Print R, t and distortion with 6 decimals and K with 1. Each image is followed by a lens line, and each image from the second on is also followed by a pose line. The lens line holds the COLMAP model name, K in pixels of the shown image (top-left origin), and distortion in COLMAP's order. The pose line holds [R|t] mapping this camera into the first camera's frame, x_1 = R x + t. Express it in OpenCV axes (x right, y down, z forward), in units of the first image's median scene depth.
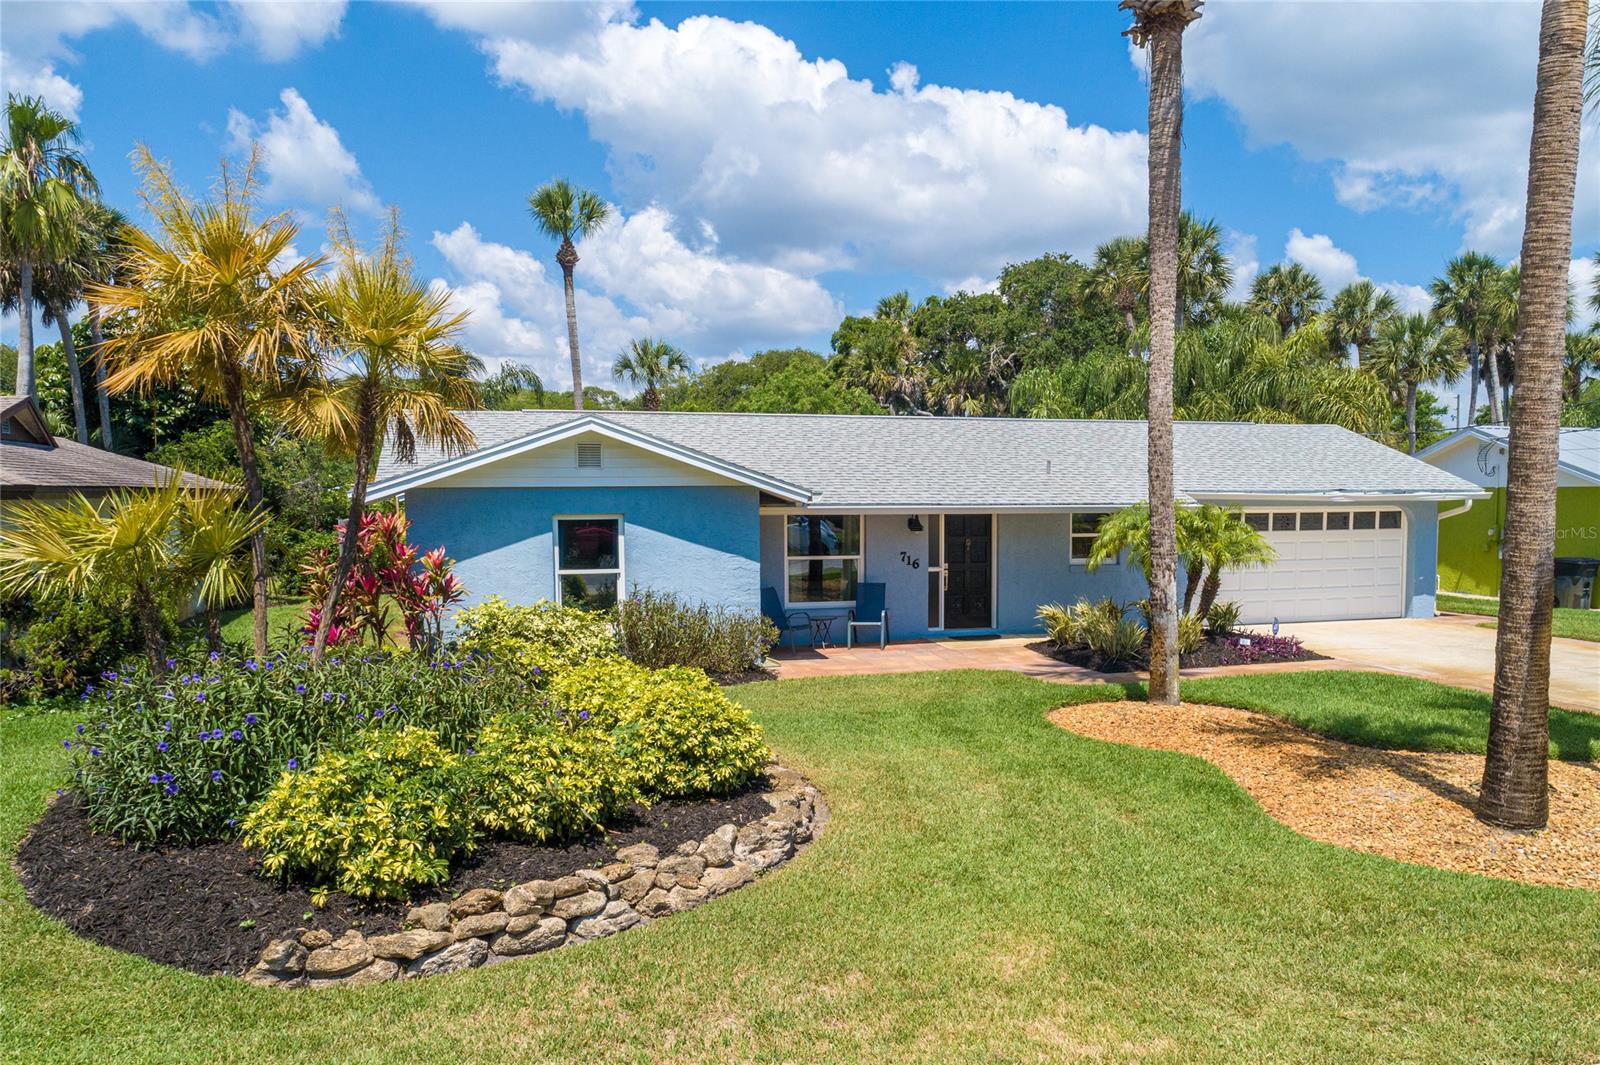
lens RADIAL K [[1068.6, 0, 800.0], [0, 1068.6, 532.5], [0, 0, 1]] dist [-0.002892, 0.004032]
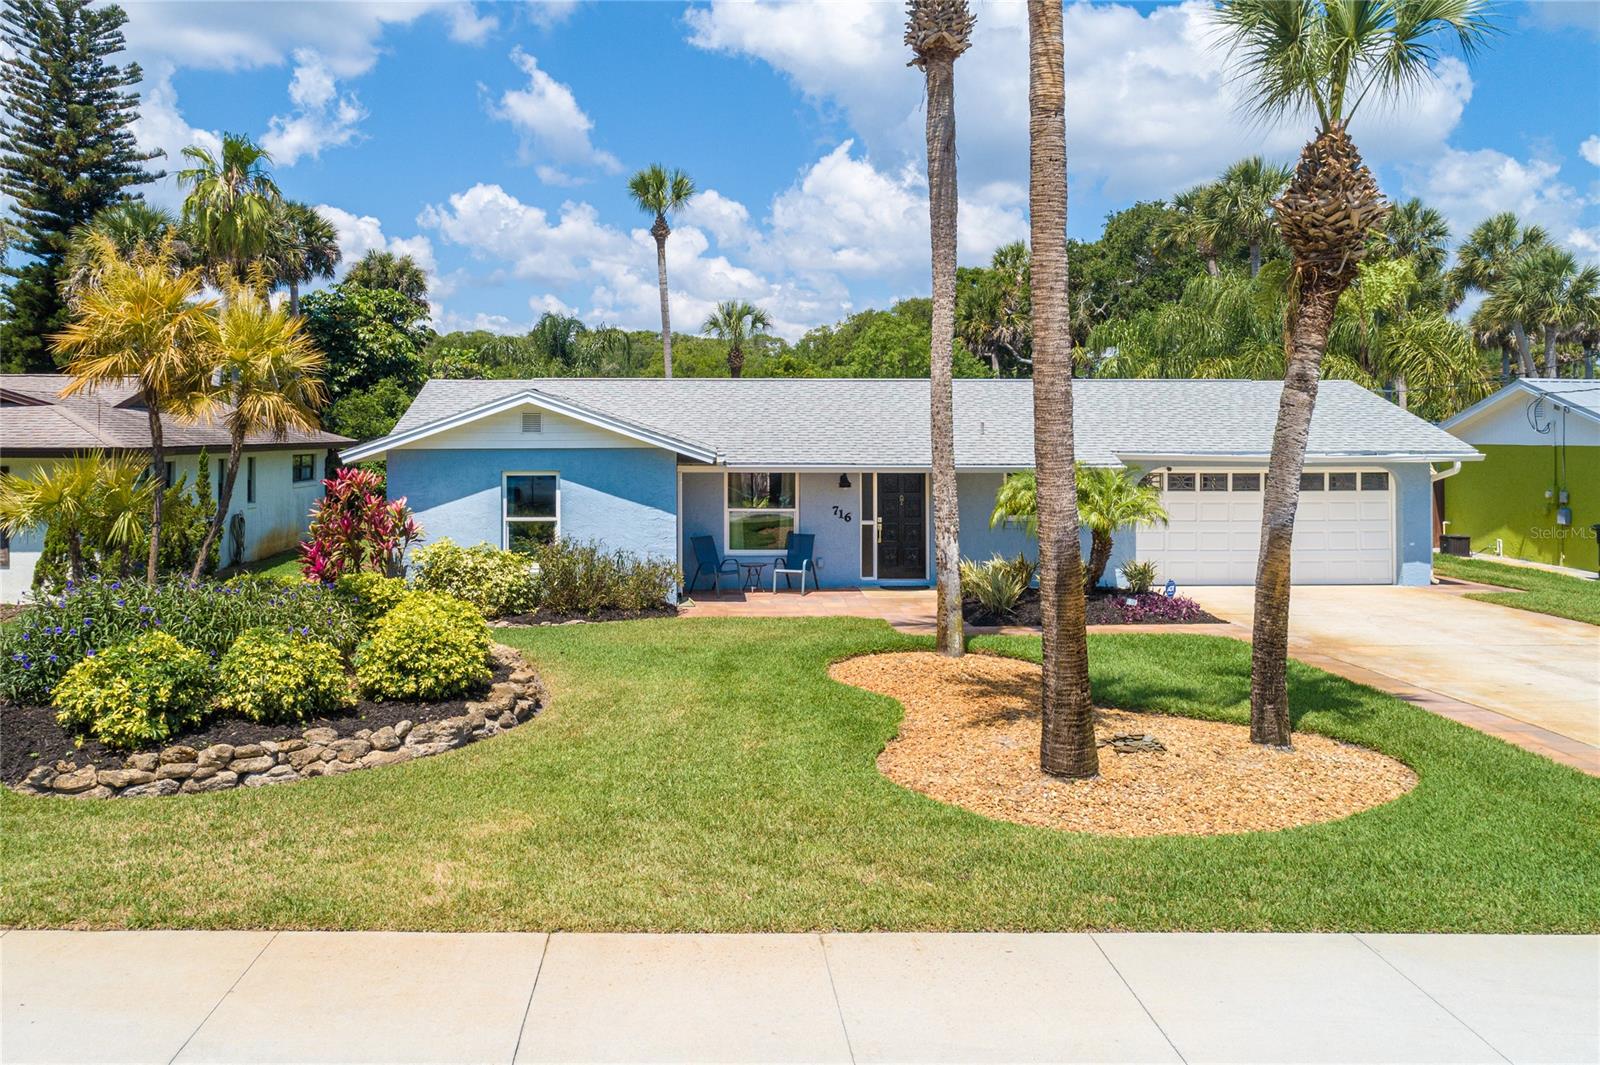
lens RADIAL K [[1100.8, 0, 799.8], [0, 1100.8, 378.5], [0, 0, 1]] dist [-0.001260, 0.001253]
pose [[0.968401, -0.008427, -0.249258, 0.403511], [-0.011658, 0.996807, -0.078994, -0.026728], [0.249128, 0.079404, 0.965210, -0.127977]]
